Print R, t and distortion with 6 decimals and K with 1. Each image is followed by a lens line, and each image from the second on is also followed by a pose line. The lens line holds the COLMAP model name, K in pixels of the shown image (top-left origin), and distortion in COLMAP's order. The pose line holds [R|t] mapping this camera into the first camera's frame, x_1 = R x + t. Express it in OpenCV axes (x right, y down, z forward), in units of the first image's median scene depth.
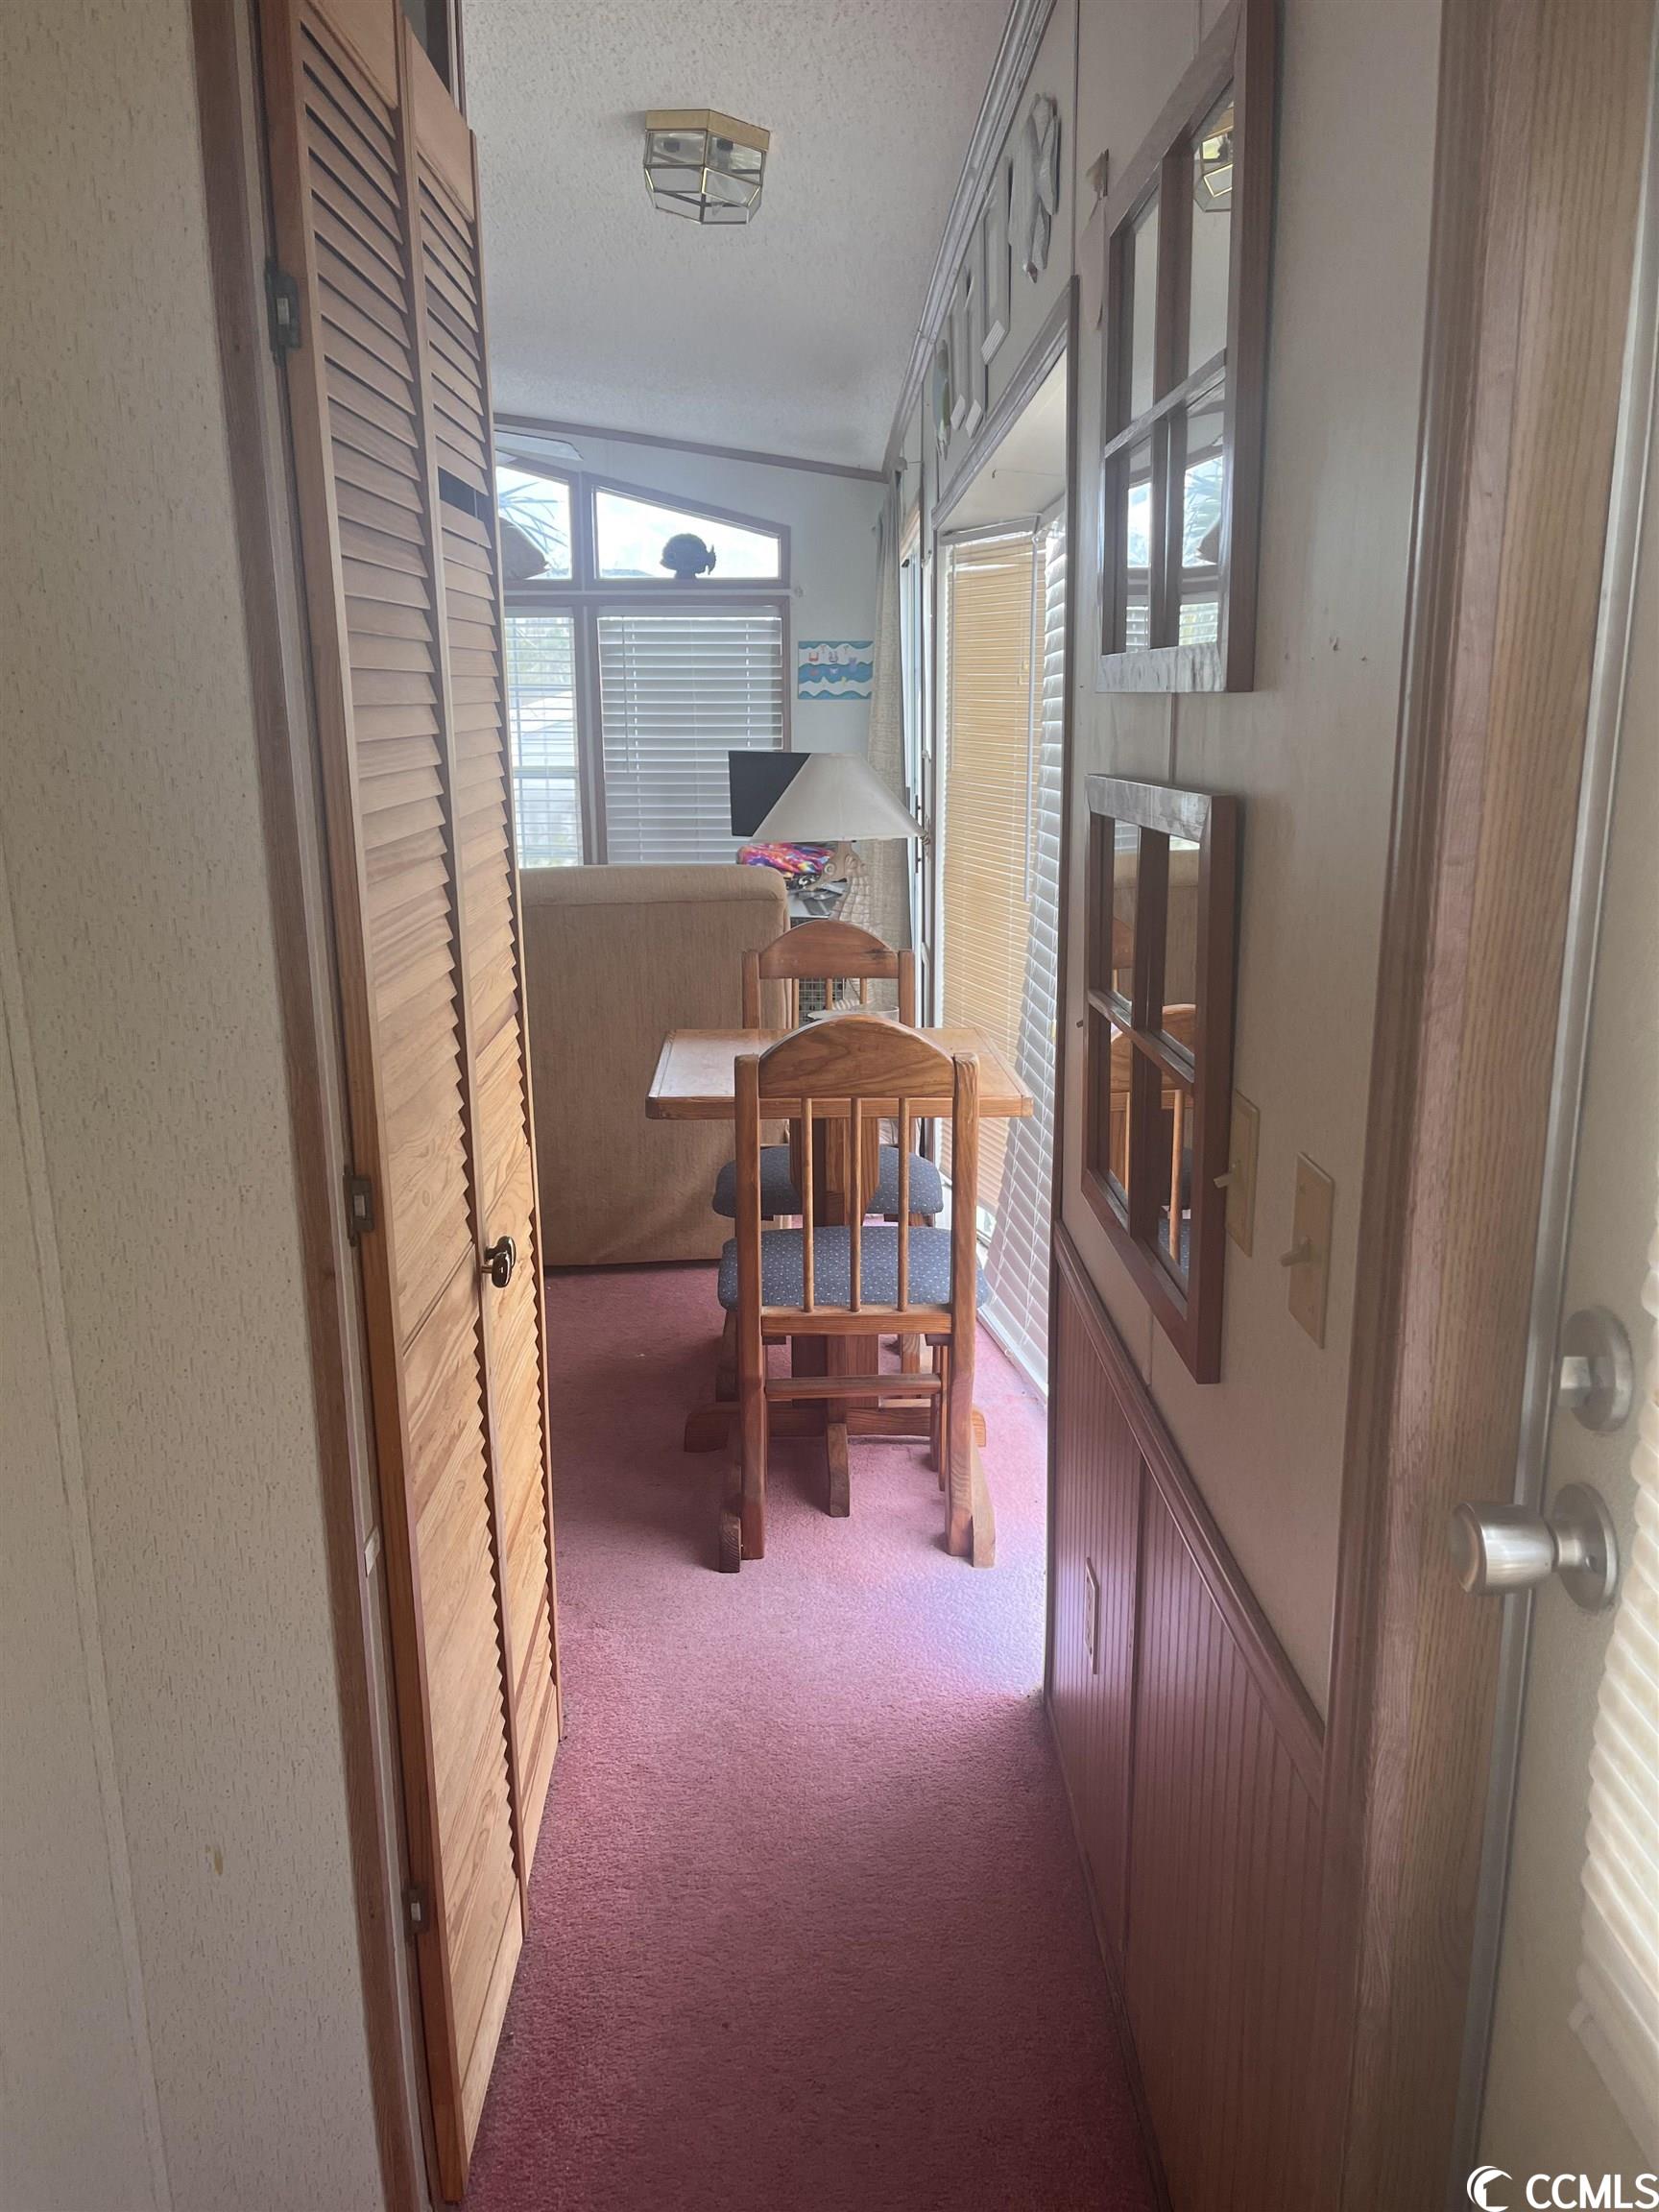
lens RADIAL K [[1705.2, 0, 833.6], [0, 1705.2, 1115.3], [0, 0, 1]] dist [0.067141, -0.017789]
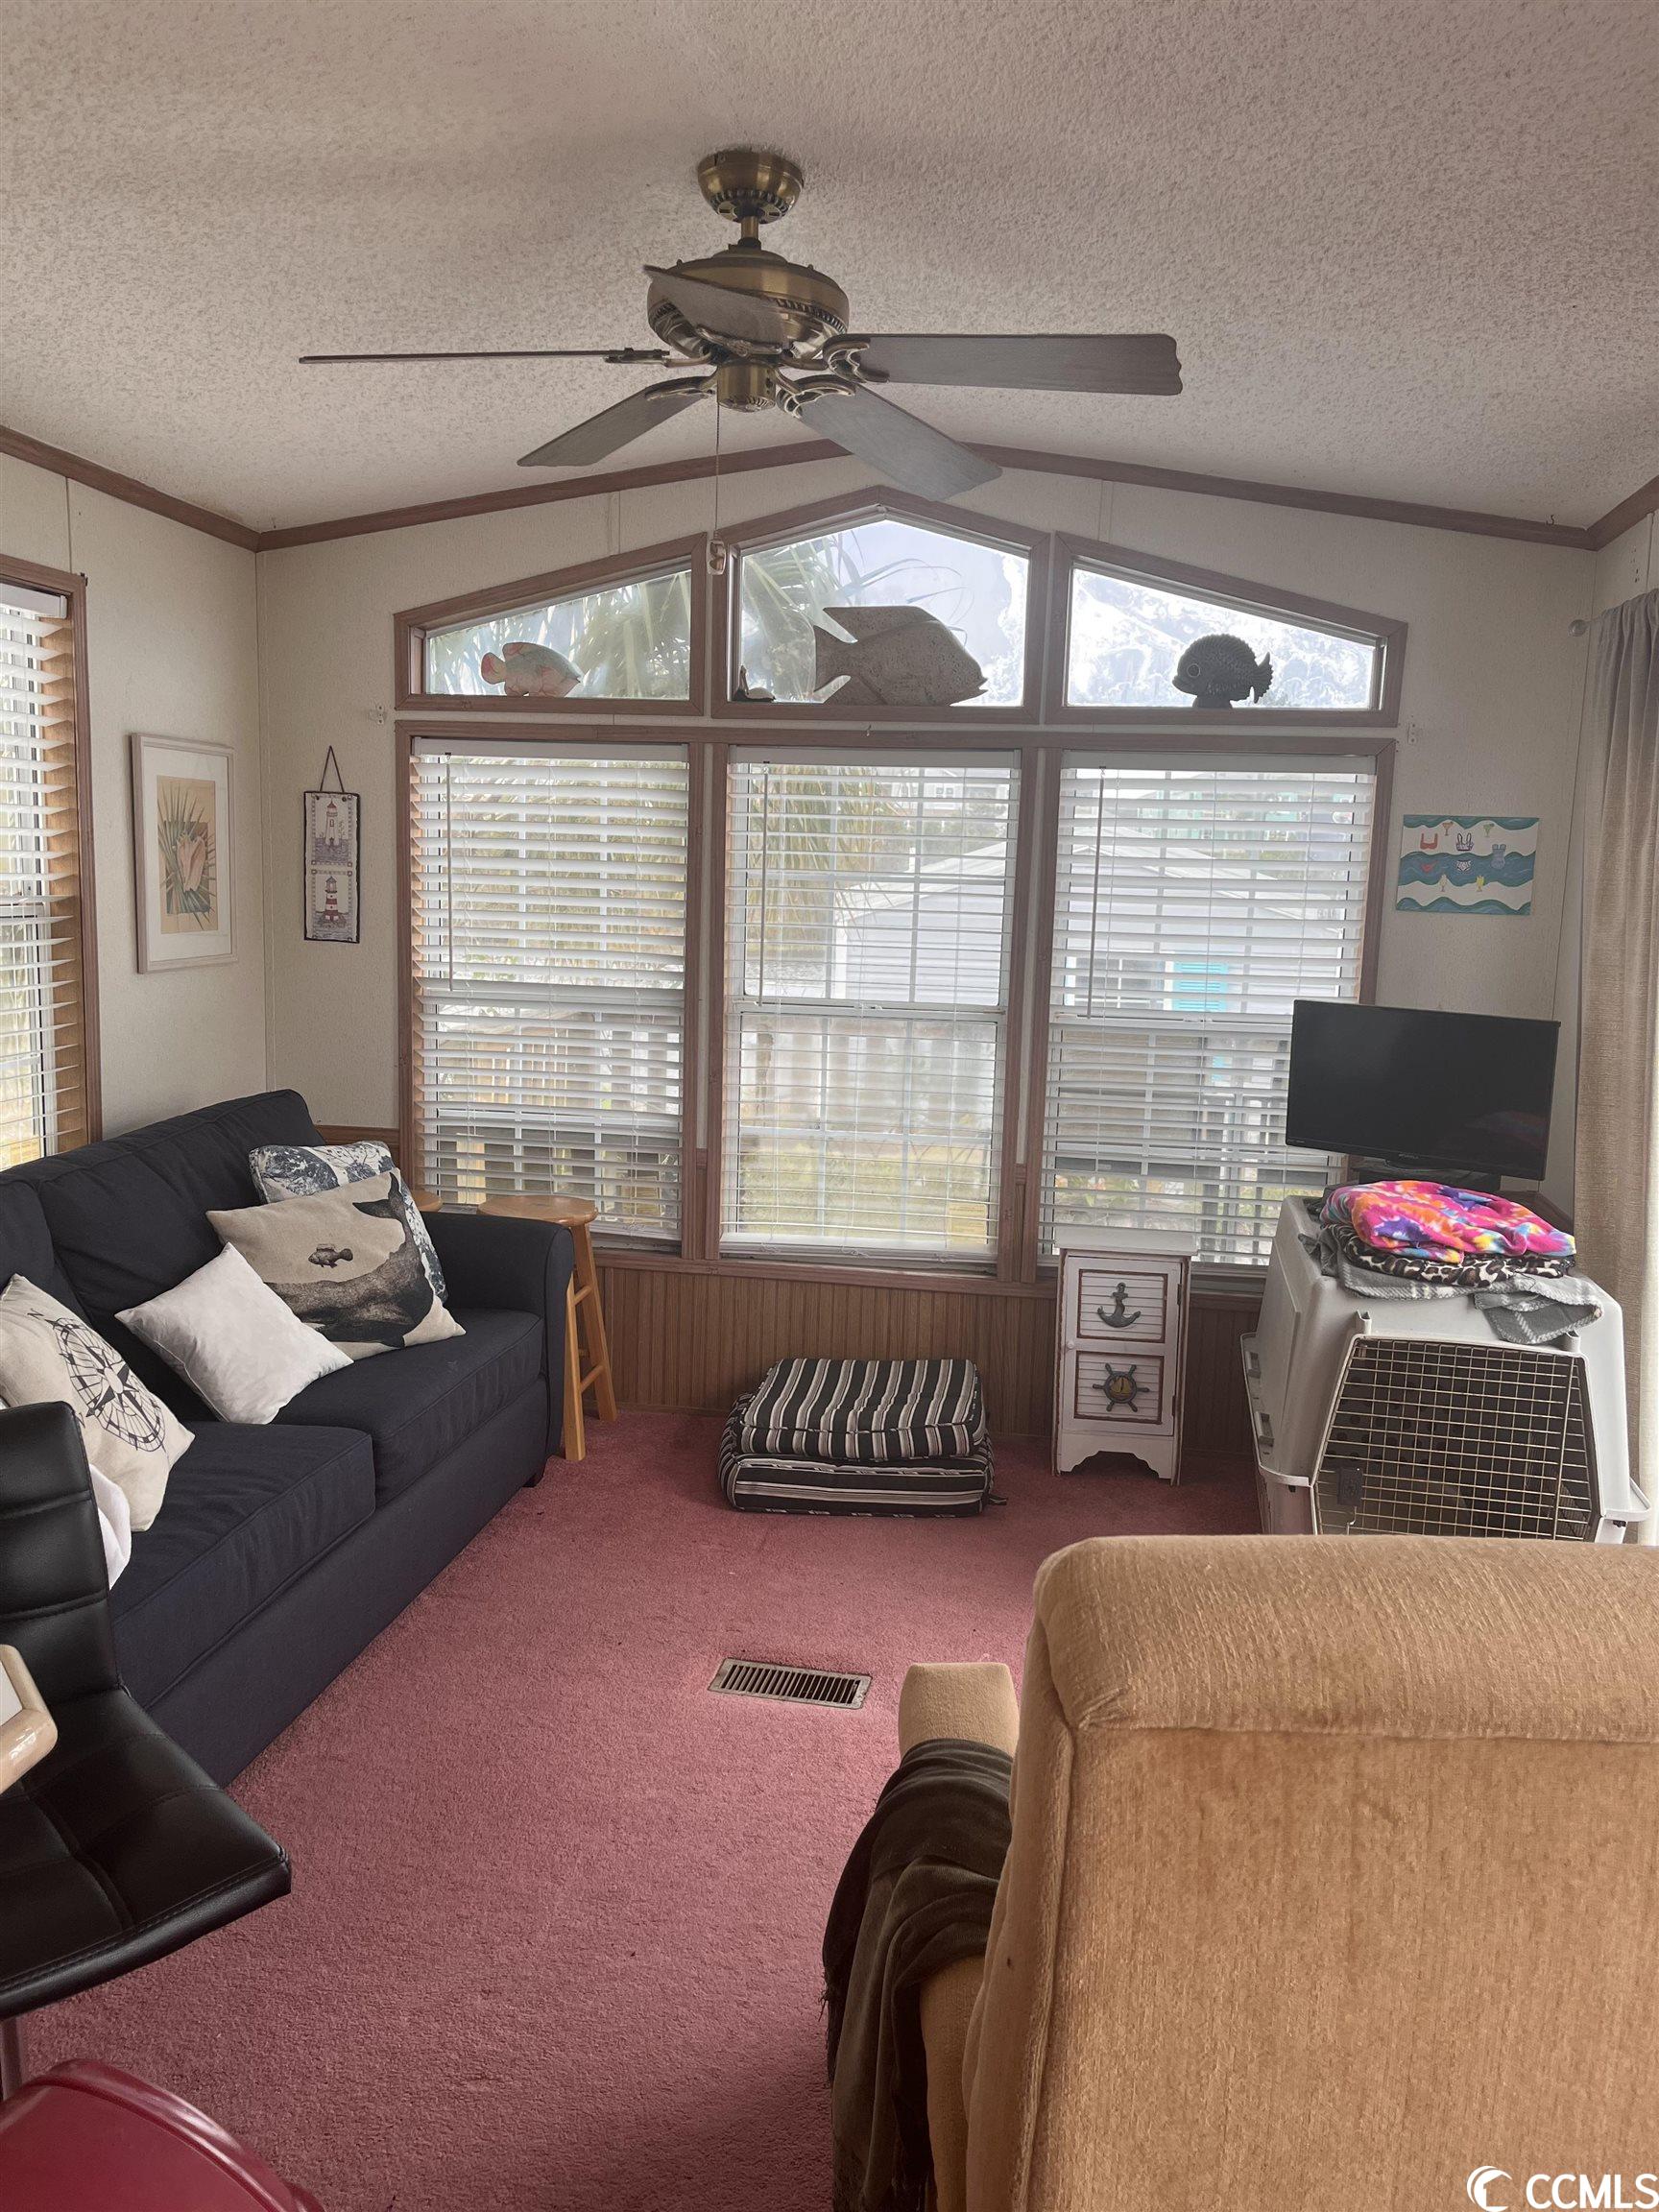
lens RADIAL K [[1705.2, 0, 828.1], [0, 1705.2, 1100.2], [0, 0, 1]] dist [0.067141, -0.017789]
pose [[0.985279, 0.057112, -0.161131, -0.114126], [-0.074401, 0.991854, -0.103391, -0.105682], [0.153914, 0.113857, 0.981503, 0.408241]]
